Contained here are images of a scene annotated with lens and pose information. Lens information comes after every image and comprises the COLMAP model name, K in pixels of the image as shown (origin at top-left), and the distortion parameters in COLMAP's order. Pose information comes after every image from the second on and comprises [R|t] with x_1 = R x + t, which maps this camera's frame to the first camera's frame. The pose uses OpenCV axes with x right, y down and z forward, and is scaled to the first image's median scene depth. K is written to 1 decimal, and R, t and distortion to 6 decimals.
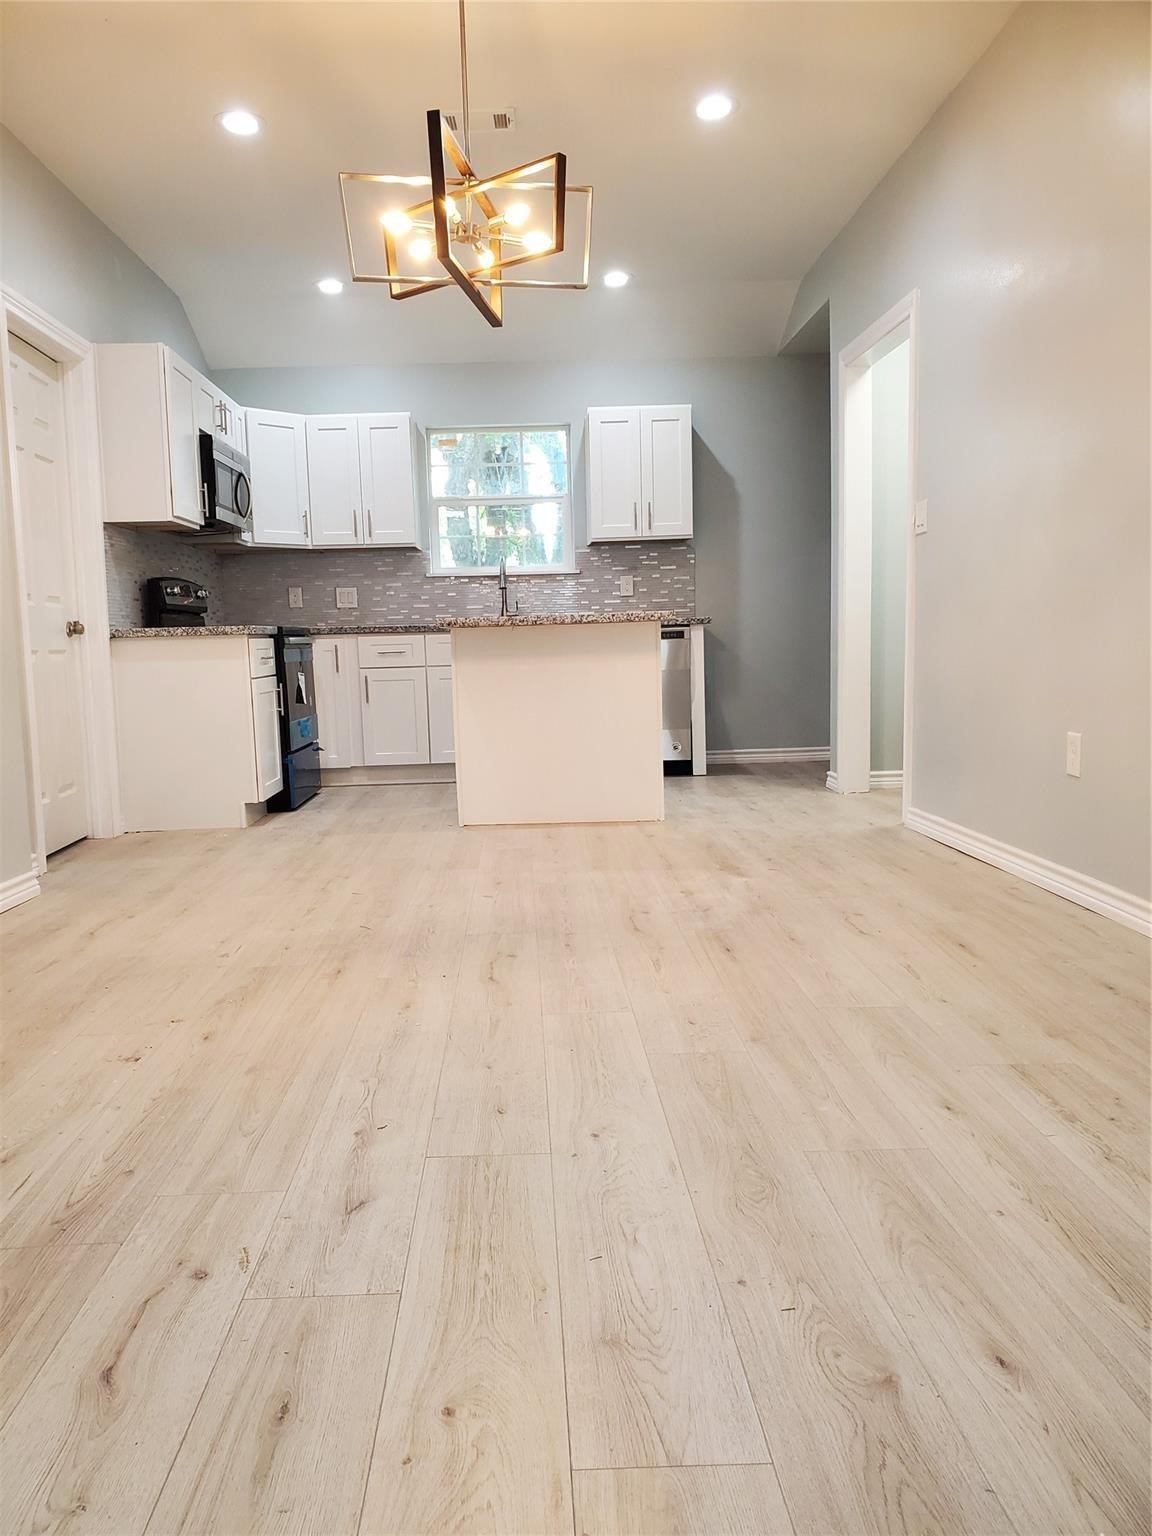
lens RADIAL K [[1187.8, 0, 560.3], [0, 1187.8, 792.5], [0, 0, 1]] dist [0.024078, -0.020296]
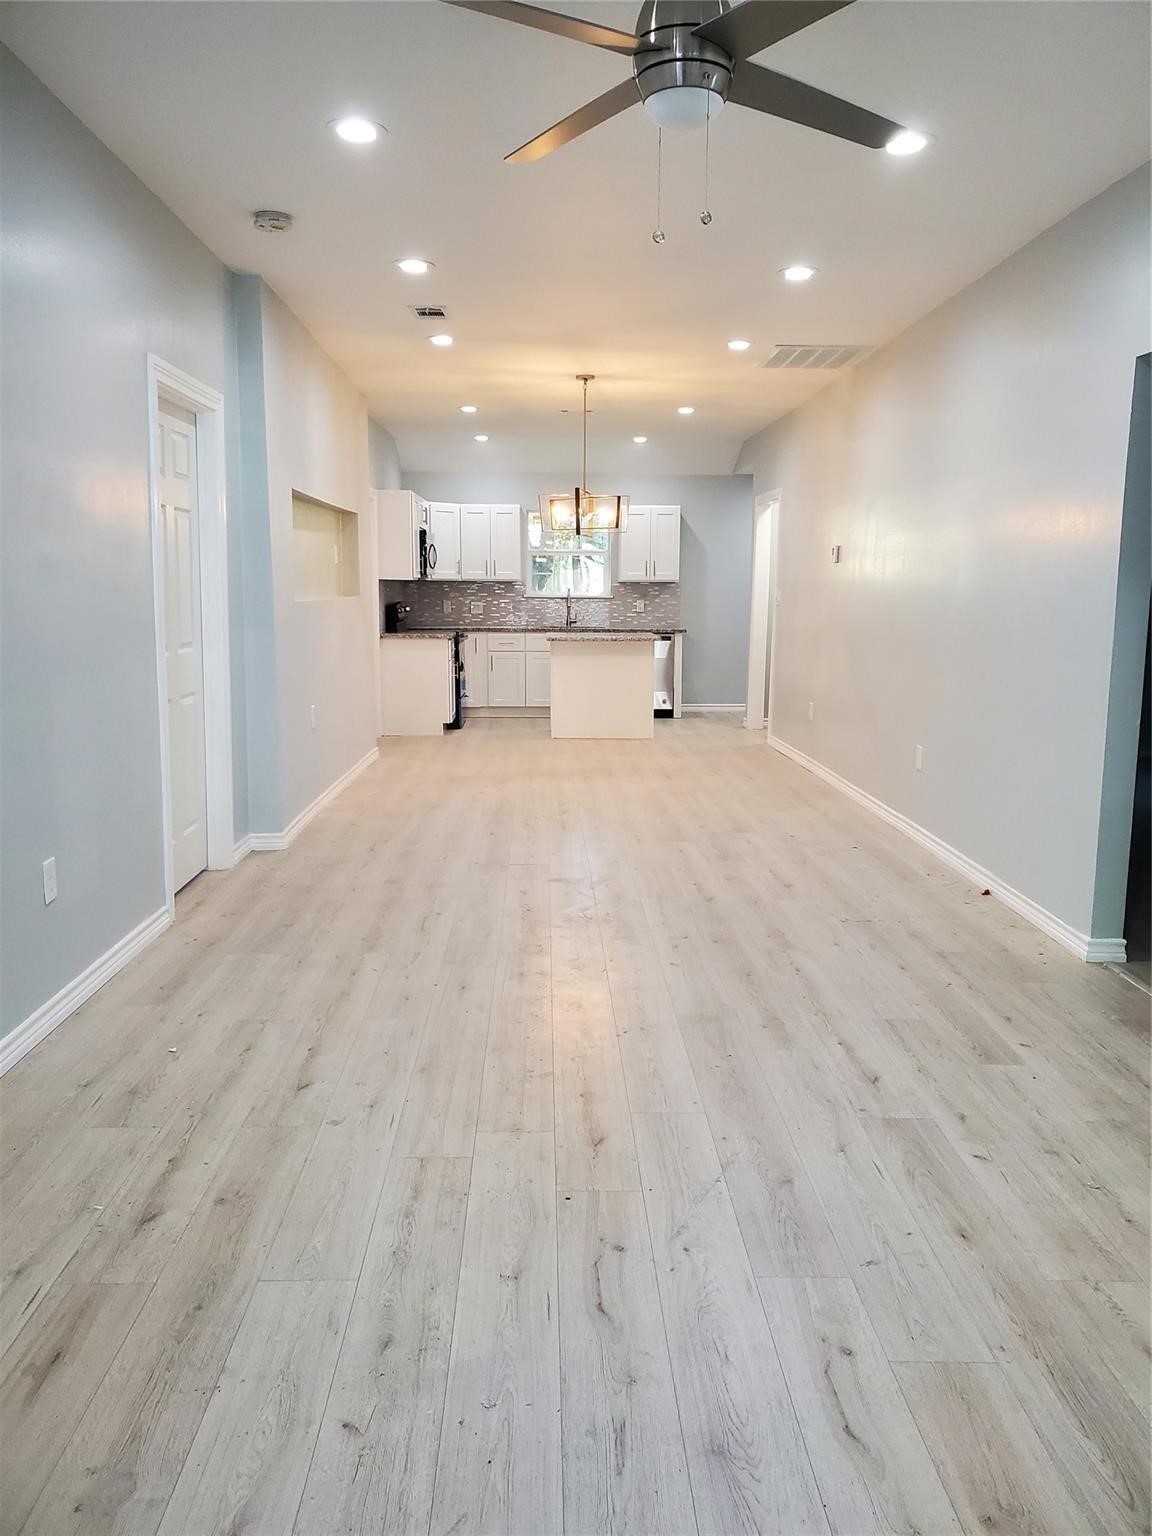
lens RADIAL K [[1187.8, 0, 592.4], [0, 1187.8, 813.7], [0, 0, 1]] dist [0.024078, -0.020296]
pose [[0.999278, 0.033145, 0.018549, -0.046794], [-0.034242, 0.997469, 0.062320, 0.026601], [-0.016437, -0.062910, 0.997884, -0.971310]]
